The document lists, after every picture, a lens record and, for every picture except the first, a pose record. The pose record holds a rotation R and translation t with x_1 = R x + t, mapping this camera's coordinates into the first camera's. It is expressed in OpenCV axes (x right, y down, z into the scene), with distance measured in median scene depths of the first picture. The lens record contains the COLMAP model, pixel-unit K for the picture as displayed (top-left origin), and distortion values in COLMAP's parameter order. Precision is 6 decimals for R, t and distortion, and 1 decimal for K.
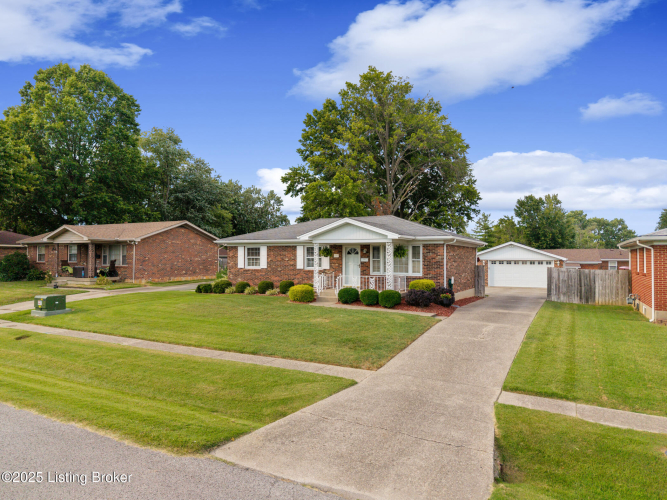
lens RADIAL K [[452.4, 0, 333.5], [0, 452.4, 250.0], [0, 0, 1]] dist [0.036733, -0.006791]
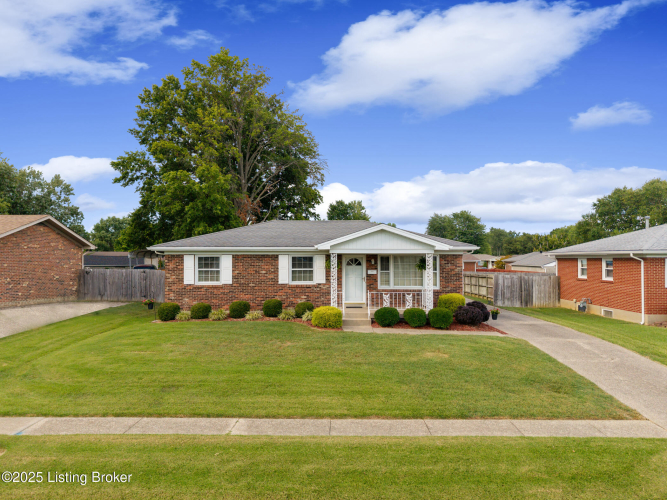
lens RADIAL K [[452.4, 0, 333.5], [0, 452.4, 250.0], [0, 0, 1]] dist [0.036733, -0.006791]
pose [[0.879255, 0.003131, 0.476342, -0.359920], [-0.004892, 0.999985, 0.002457, -0.019707], [-0.476327, -0.004490, 0.879257, 0.240050]]
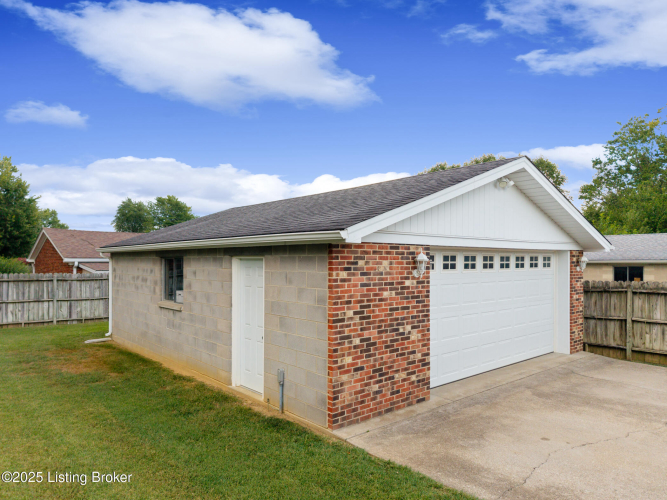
lens RADIAL K [[452.4, 0, 333.5], [0, 452.4, 250.0], [0, 0, 1]] dist [0.036733, -0.006791]
pose [[0.354304, 0.018189, 0.934953, 0.230819], [-0.016306, 0.999779, -0.013271, 0.036225], [-0.934988, -0.010543, 0.354522, 1.364514]]
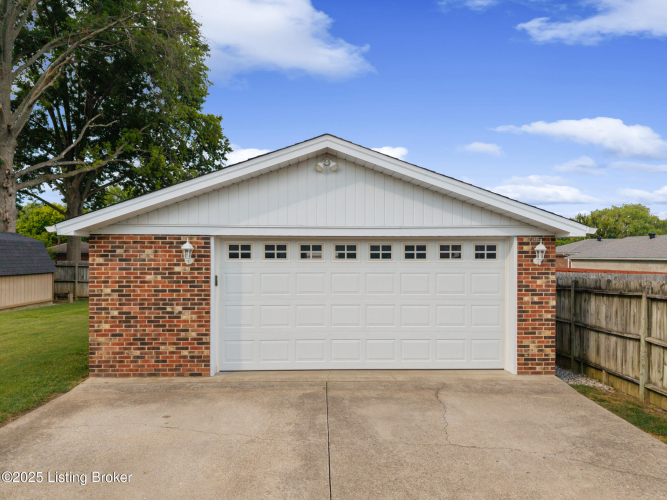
lens RADIAL K [[456.2, 0, 333.5], [0, 456.2, 250.0], [0, 0, 1]] dist [0.010366, -0.002907]
pose [[0.868797, -0.000243, 0.495169, 0.407897], [-0.007369, 0.999883, 0.013420, 0.034092], [-0.495114, -0.015308, 0.868693, 1.135849]]
